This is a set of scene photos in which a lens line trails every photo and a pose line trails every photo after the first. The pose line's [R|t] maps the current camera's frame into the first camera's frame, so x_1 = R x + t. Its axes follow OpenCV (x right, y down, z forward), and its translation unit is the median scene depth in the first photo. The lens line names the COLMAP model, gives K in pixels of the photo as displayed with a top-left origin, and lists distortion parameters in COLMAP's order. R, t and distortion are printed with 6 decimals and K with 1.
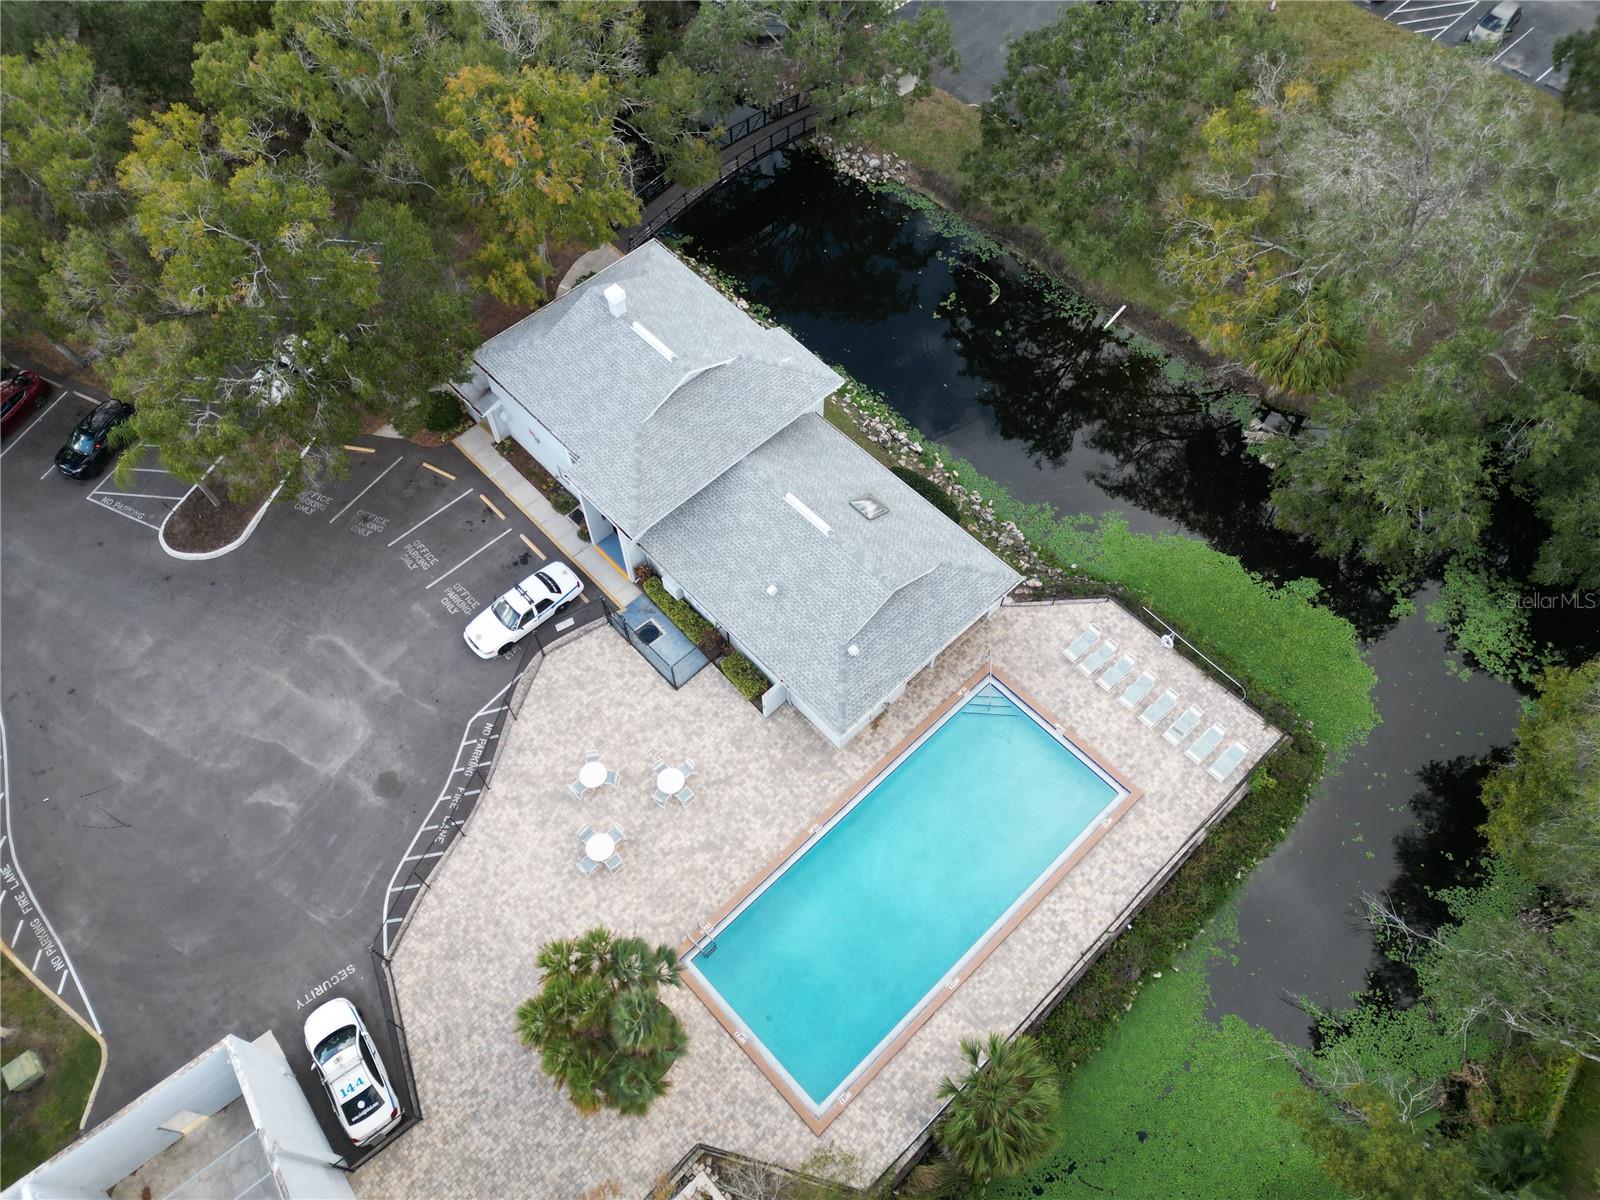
lens RADIAL K [[1142.1, 0, 800.0], [0, 1142.1, 600.0], [0, 0, 1]] dist [0.012050, 0.002116]
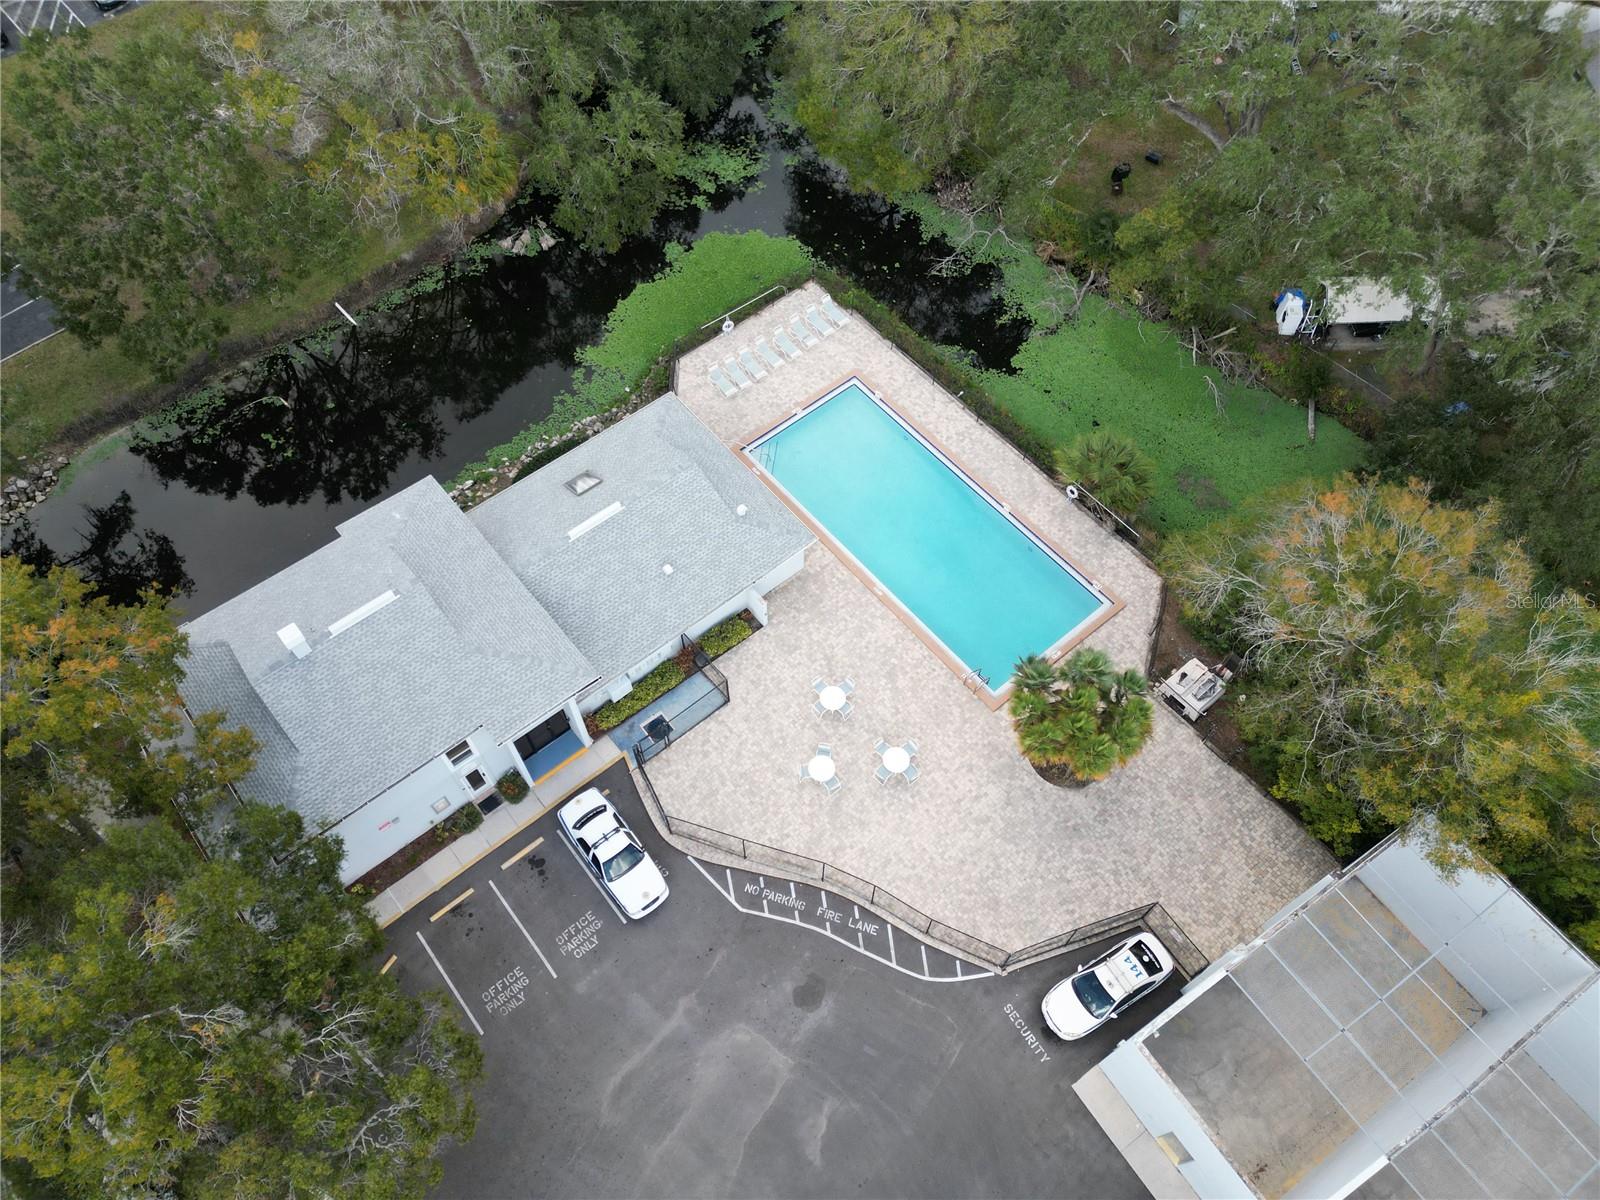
lens RADIAL K [[1100.1, 0, 800.0], [0, 1100.1, 600.0], [0, 0, 1]] dist [0.011056, 0.001357]
pose [[0.063631, -0.855160, 0.514444, -0.523327], [0.850480, 0.316172, 0.420378, -0.299056], [-0.522144, 0.410775, 0.747415, 0.216072]]
